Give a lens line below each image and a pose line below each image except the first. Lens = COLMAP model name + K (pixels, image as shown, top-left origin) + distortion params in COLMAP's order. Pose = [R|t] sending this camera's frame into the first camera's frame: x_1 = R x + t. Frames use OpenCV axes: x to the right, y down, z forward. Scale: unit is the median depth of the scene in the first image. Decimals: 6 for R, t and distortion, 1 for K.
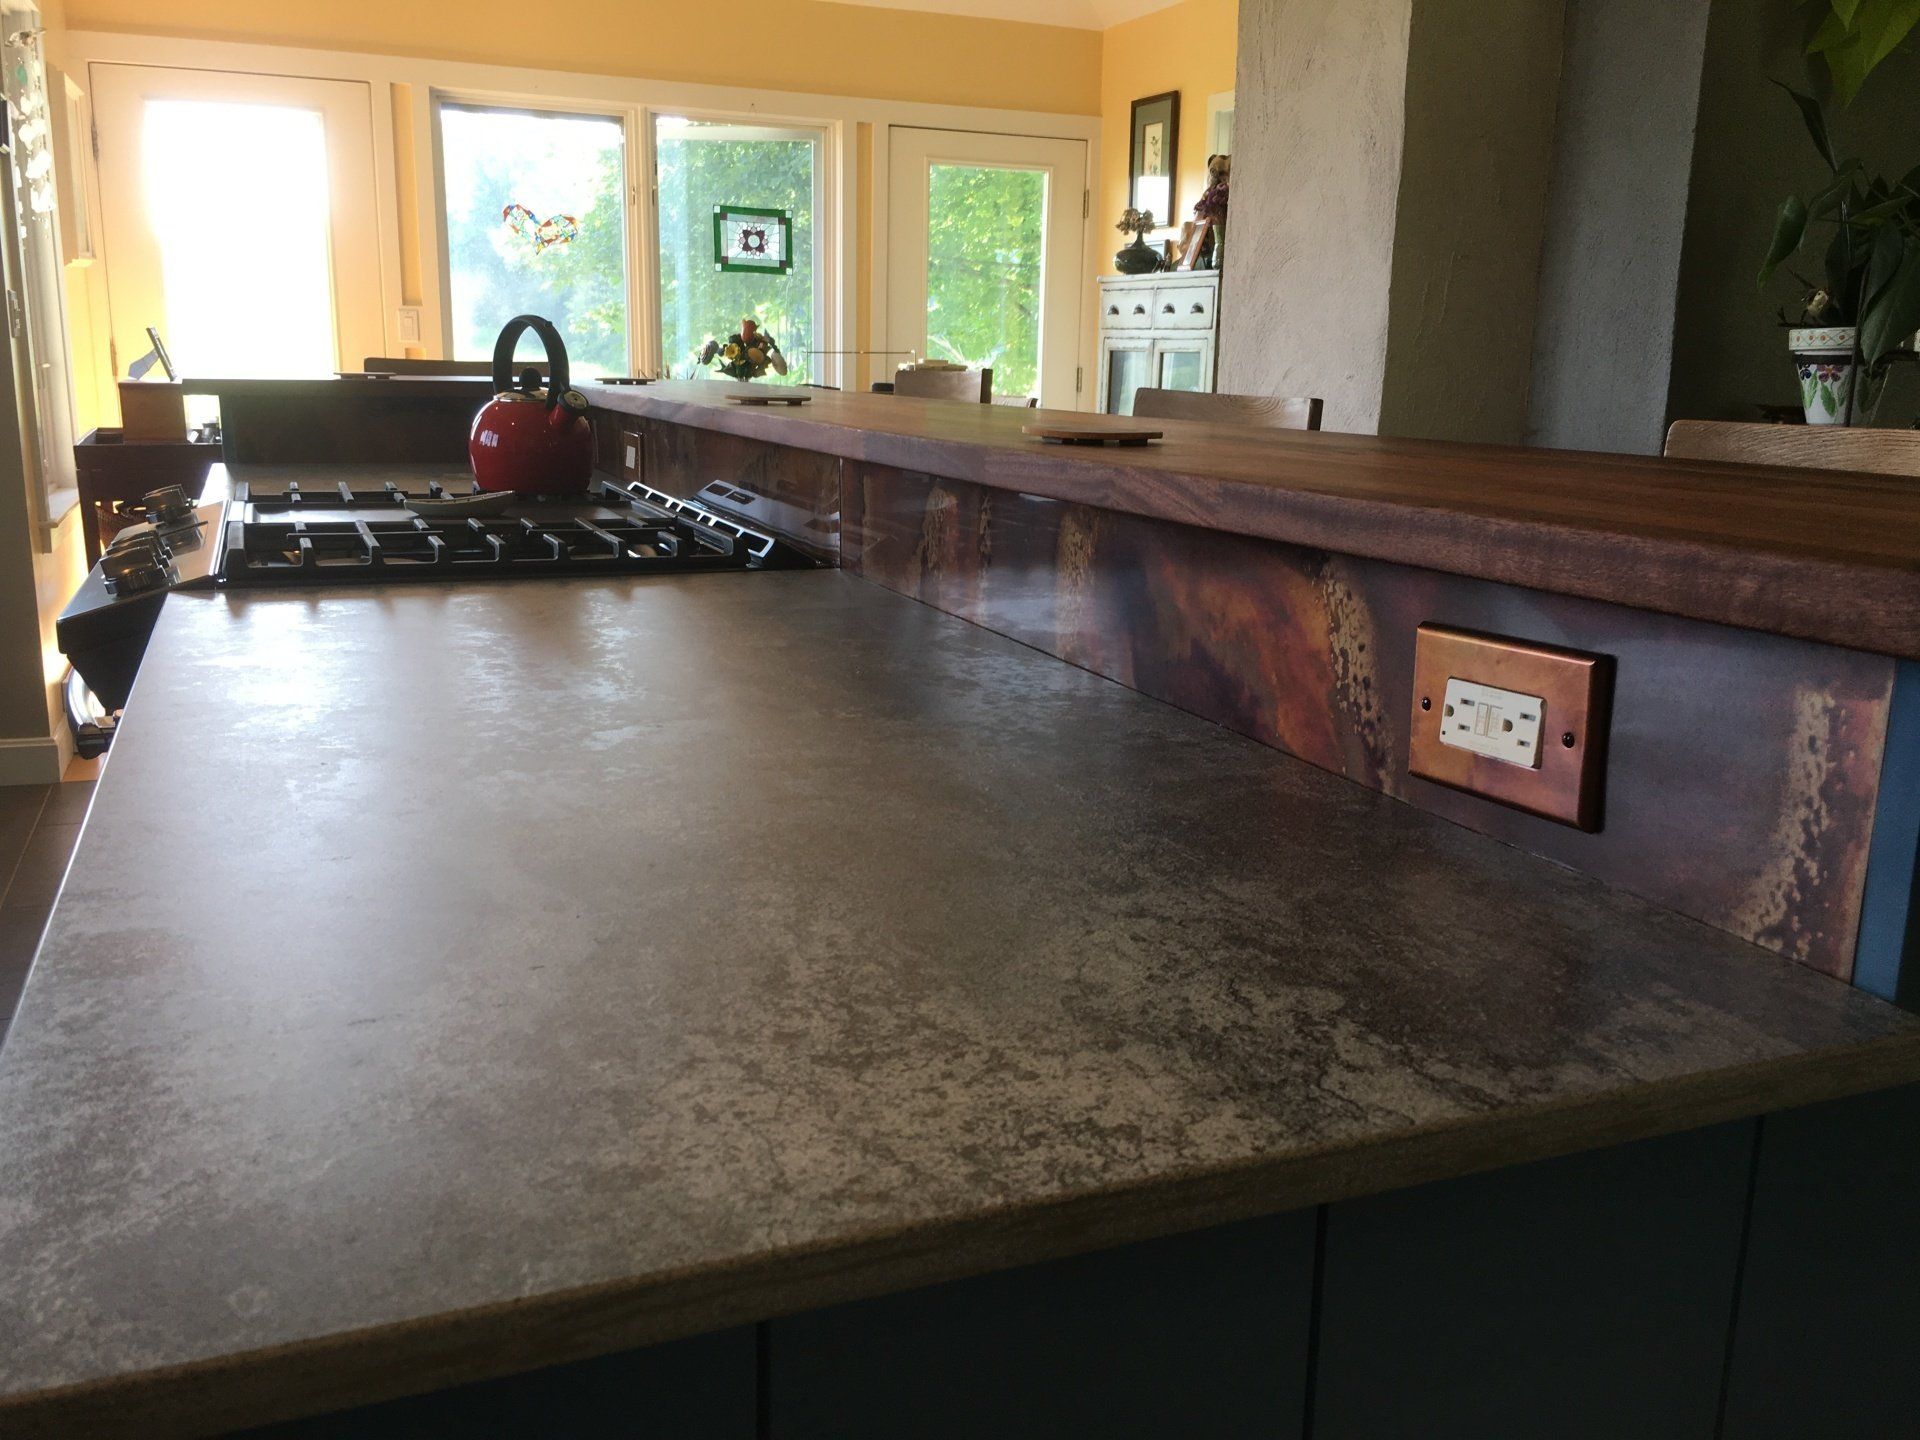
lens RADIAL K [[1650.8, 0, 966.3], [0, 1650.8, 721.3], [0, 0, 1]] dist [0.073010, -0.083977]
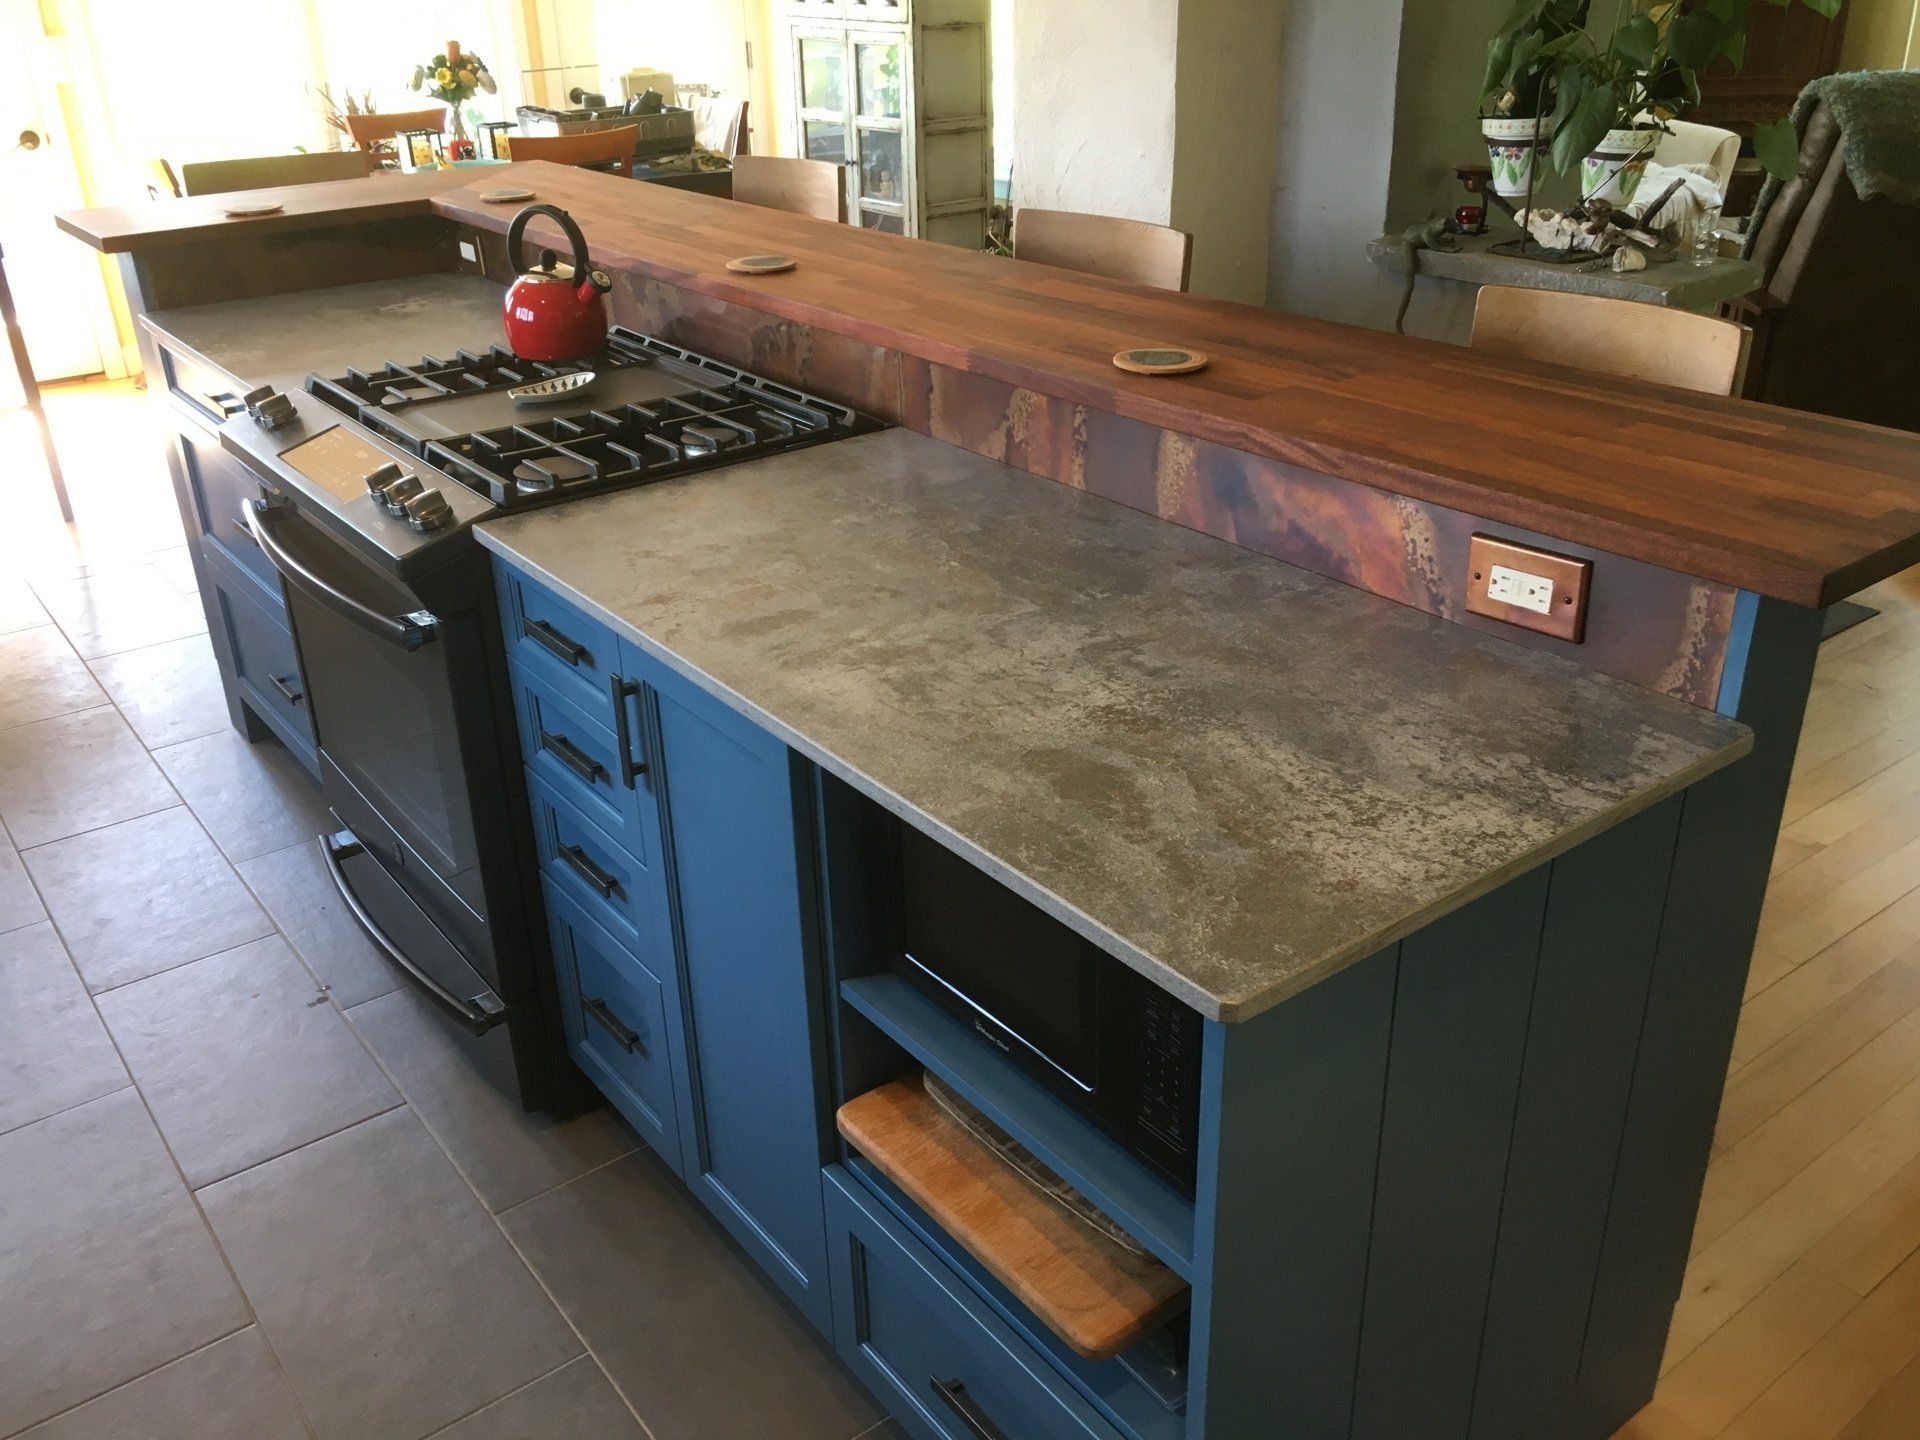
lens RADIAL K [[1650.8, 0, 951.8], [0, 1650.8, 717.8], [0, 0, 1]] dist [0.073010, -0.083977]
pose [[0.966423, -0.151272, 0.207712, -0.687405], [0.100535, 0.966508, 0.236125, -0.344683], [-0.236474, -0.207314, 0.949263, -0.665209]]
